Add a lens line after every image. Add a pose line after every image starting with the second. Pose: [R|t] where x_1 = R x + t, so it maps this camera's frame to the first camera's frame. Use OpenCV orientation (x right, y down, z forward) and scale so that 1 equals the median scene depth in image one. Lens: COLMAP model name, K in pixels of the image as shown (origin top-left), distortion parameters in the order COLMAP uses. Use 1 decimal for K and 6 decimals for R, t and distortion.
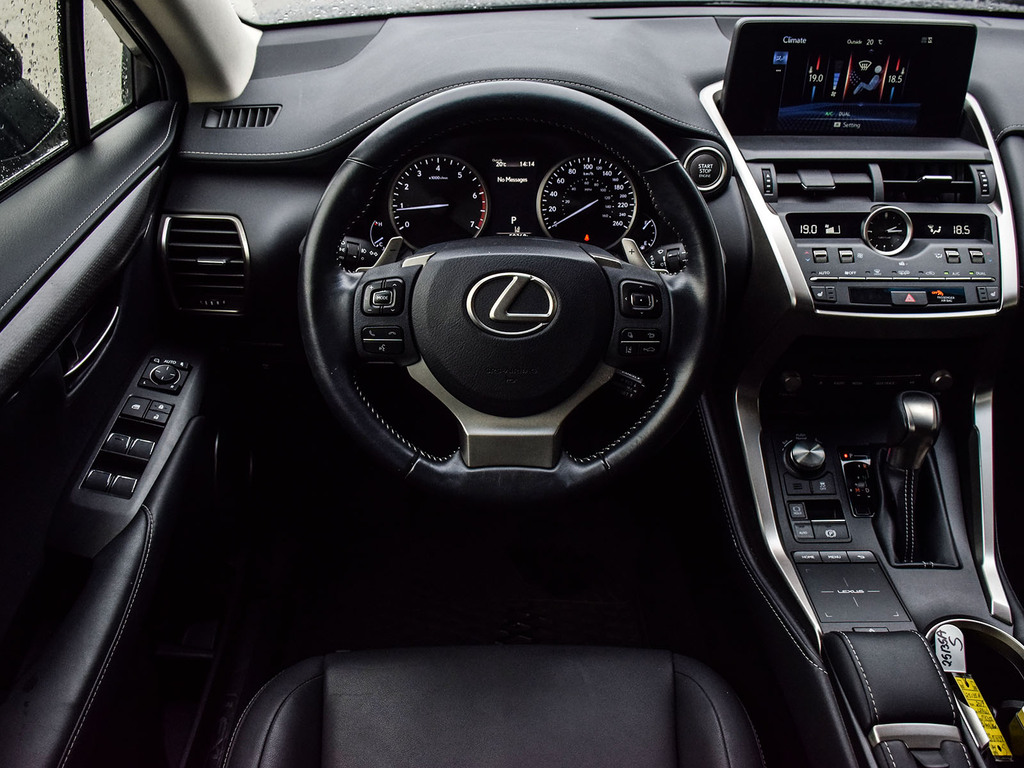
lens RADIAL K [[873.0, 0, 511.0], [0, 873.0, 388.9], [0, 0, 1]] dist [-0.028493, 0.007918]
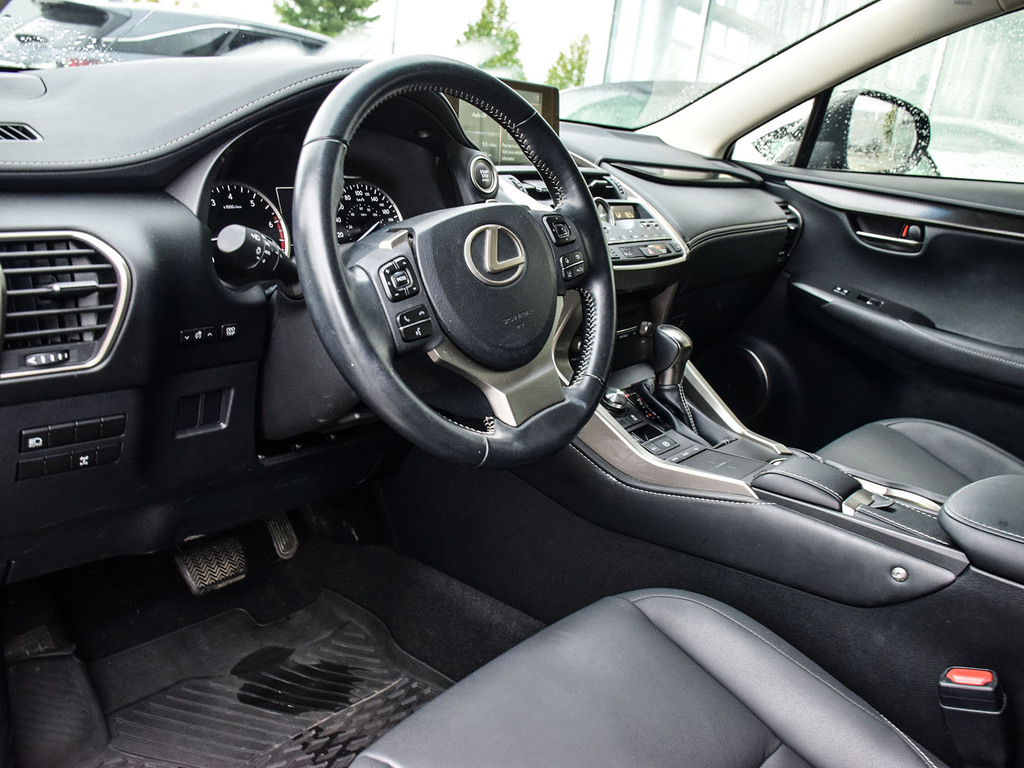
lens RADIAL K [[873.0, 0, 509.5], [0, 873.0, 387.9], [0, 0, 1]] dist [-0.028493, 0.007918]
pose [[0.646831, -0.176177, 0.742005, -0.644959], [0.357368, 0.929537, -0.090826, 0.122142], [-0.673720, 0.323918, 0.664213, 0.302077]]
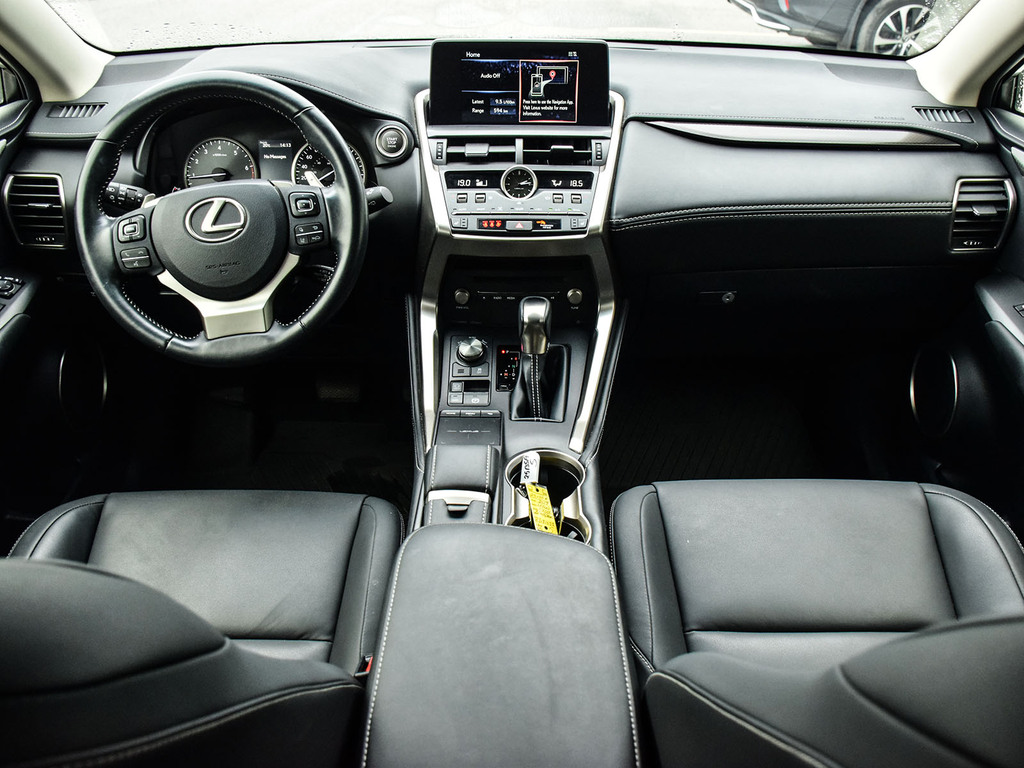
lens RADIAL K [[873.0, 0, 513.9], [0, 873.0, 389.8], [0, 0, 1]] dist [-0.028493, 0.007918]
pose [[0.999928, 0.005593, -0.010662, 0.428072], [-0.006390, 0.997065, -0.076288, 0.245146], [0.010204, 0.076351, 0.997029, -0.351813]]
